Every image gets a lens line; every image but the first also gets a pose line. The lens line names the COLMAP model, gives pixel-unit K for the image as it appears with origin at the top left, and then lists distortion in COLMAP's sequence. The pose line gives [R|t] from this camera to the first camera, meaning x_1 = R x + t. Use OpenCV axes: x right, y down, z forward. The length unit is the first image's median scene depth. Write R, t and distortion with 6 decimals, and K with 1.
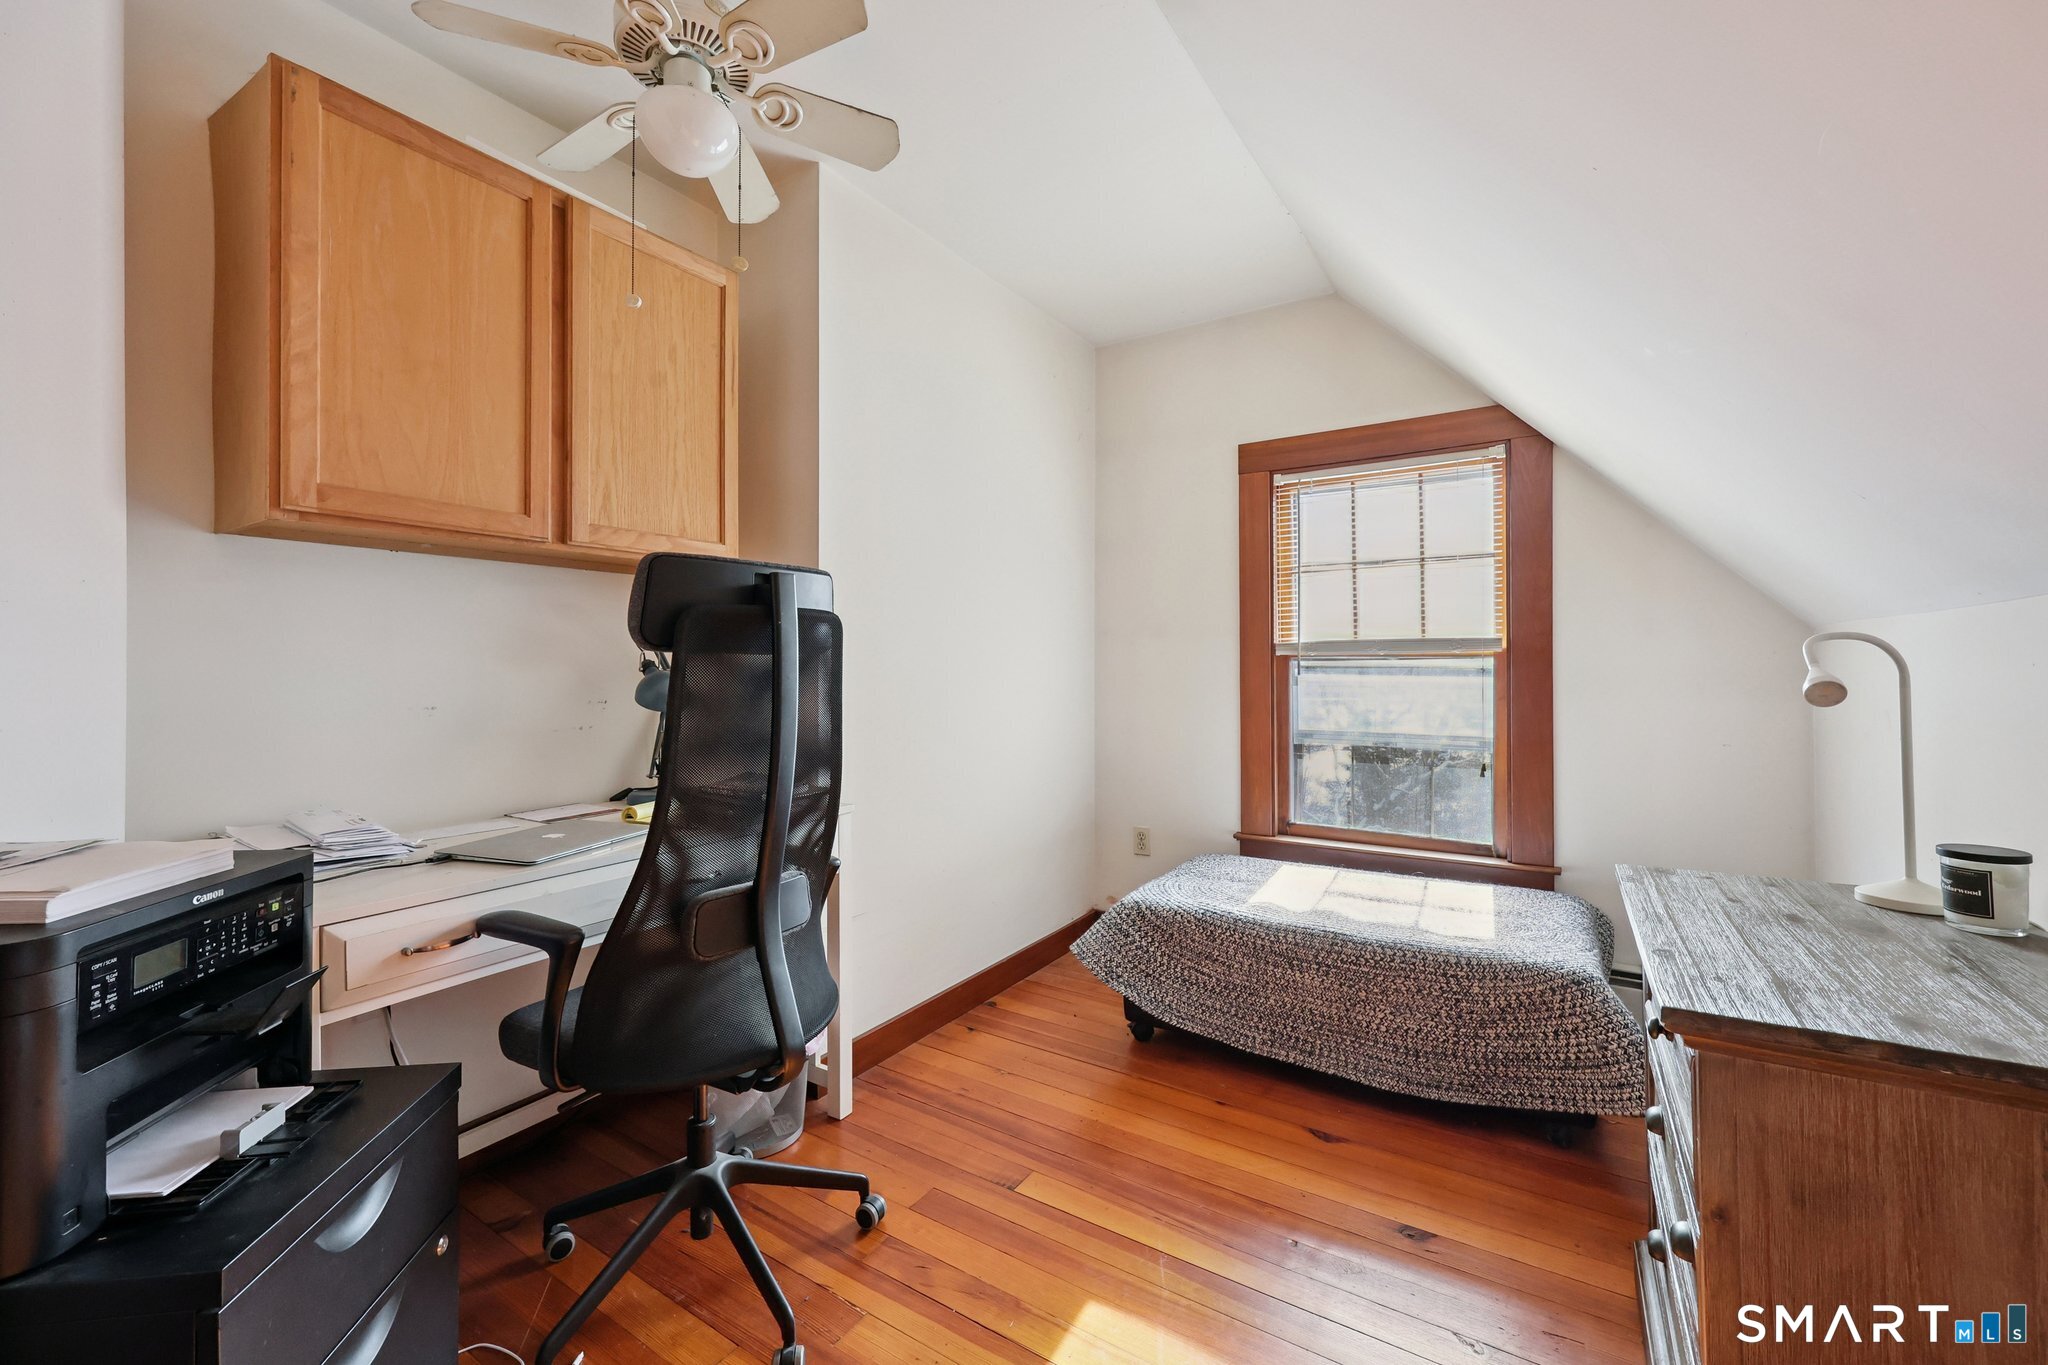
lens RADIAL K [[836.3, 0, 1032.0], [0, 836.3, 677.1], [0, 0, 1]] dist [0.000026, -0.000016]
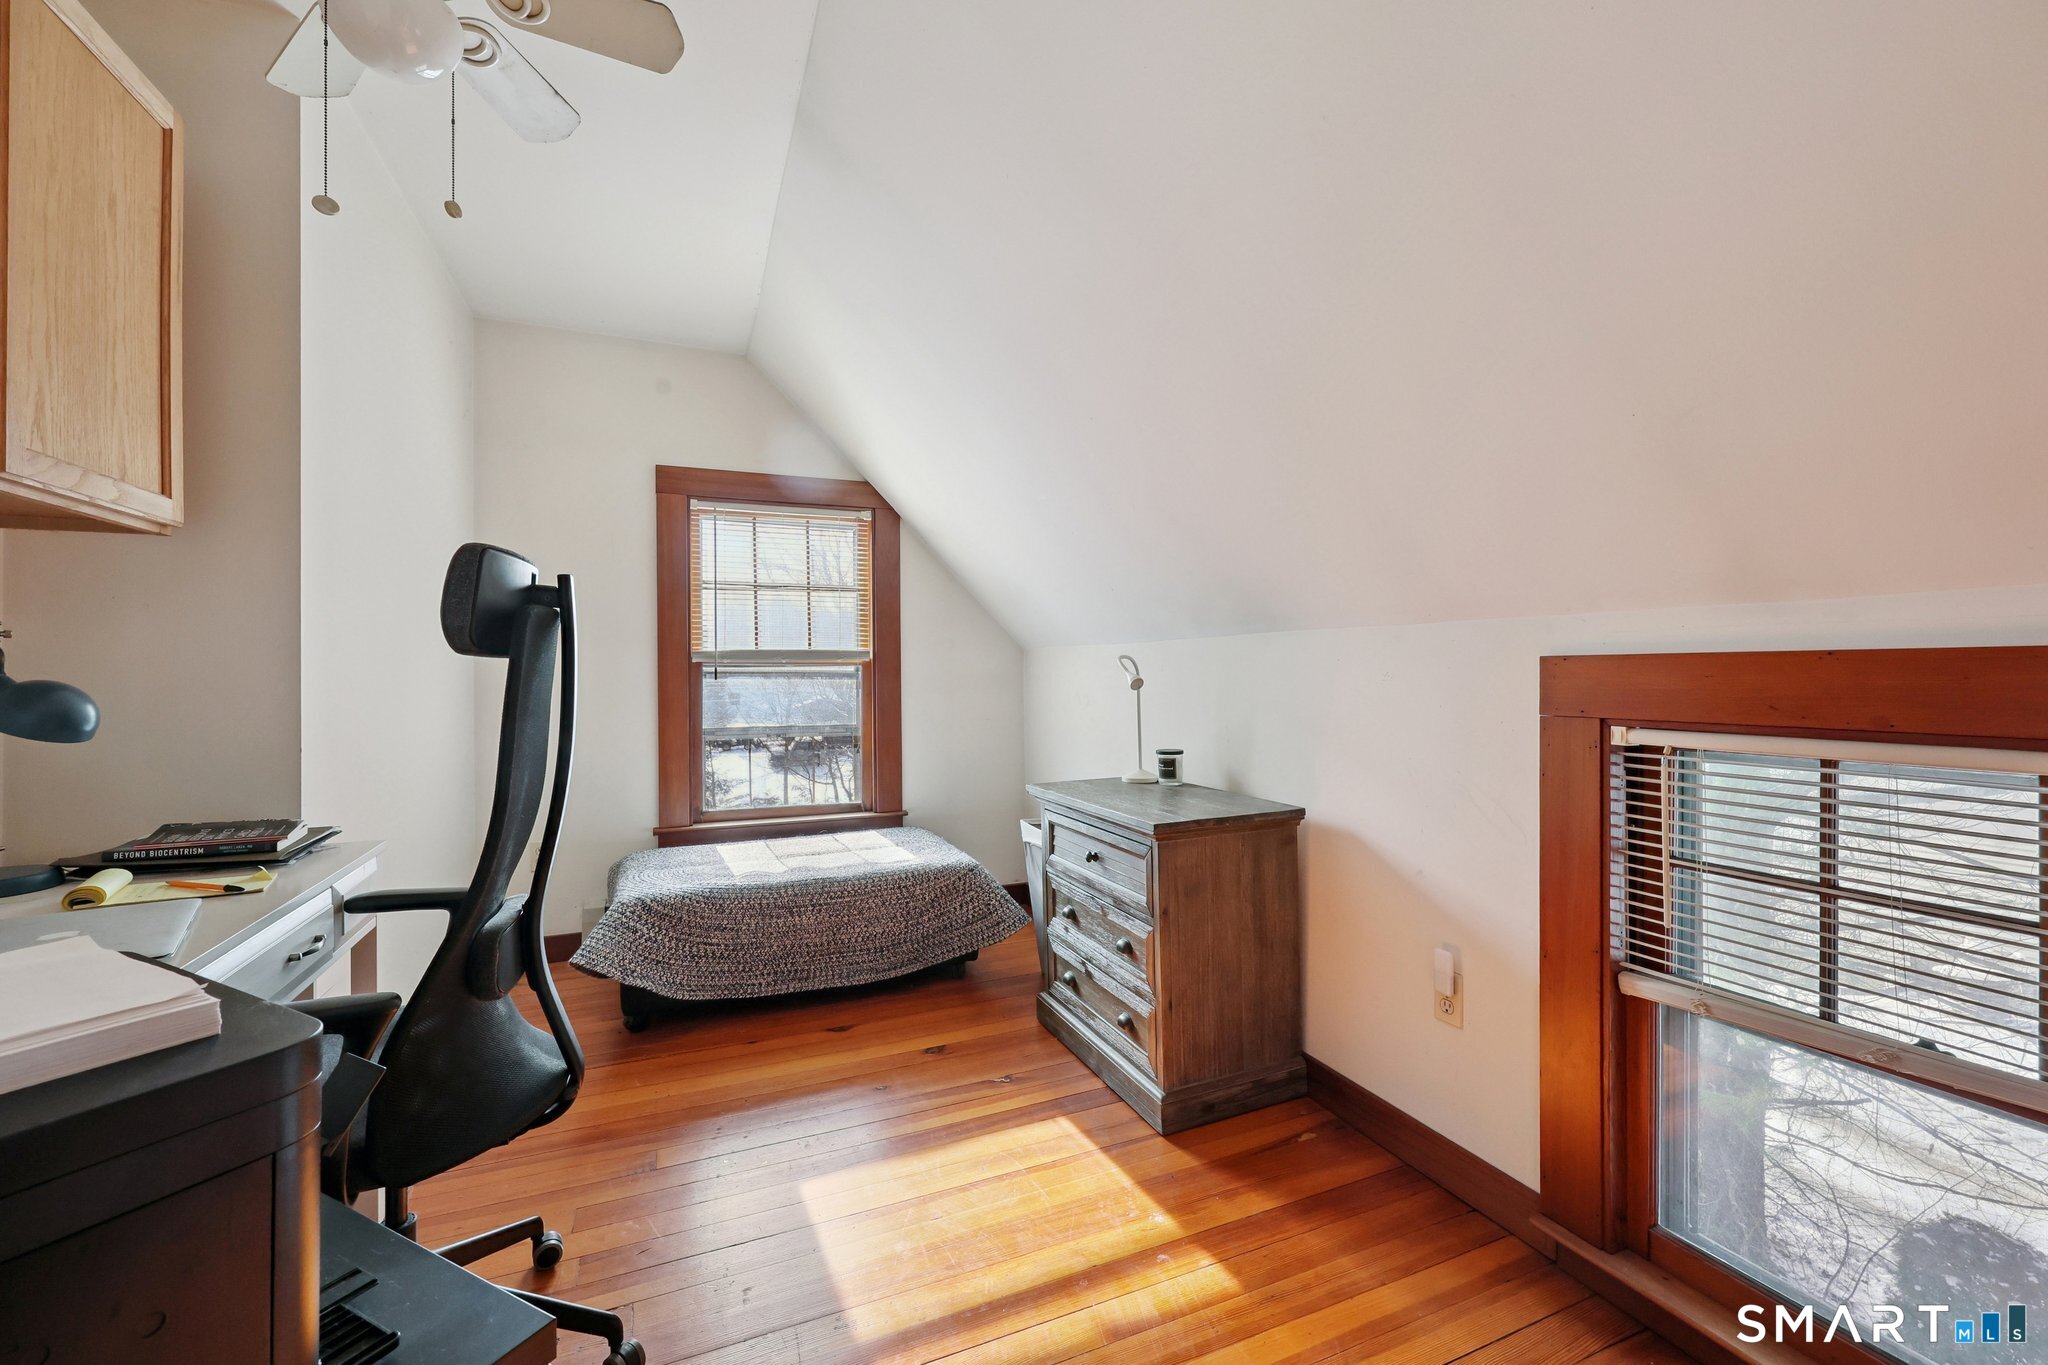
lens RADIAL K [[836.3, 0, 1032.0], [0, 836.3, 677.1], [0, 0, 1]] dist [0.000026, -0.000016]
pose [[0.554394, -0.006082, 0.832232, -0.487889], [0.011766, 0.999931, -0.000530, 0.000004], [-0.832171, 0.010086, 0.554427, 0.012656]]
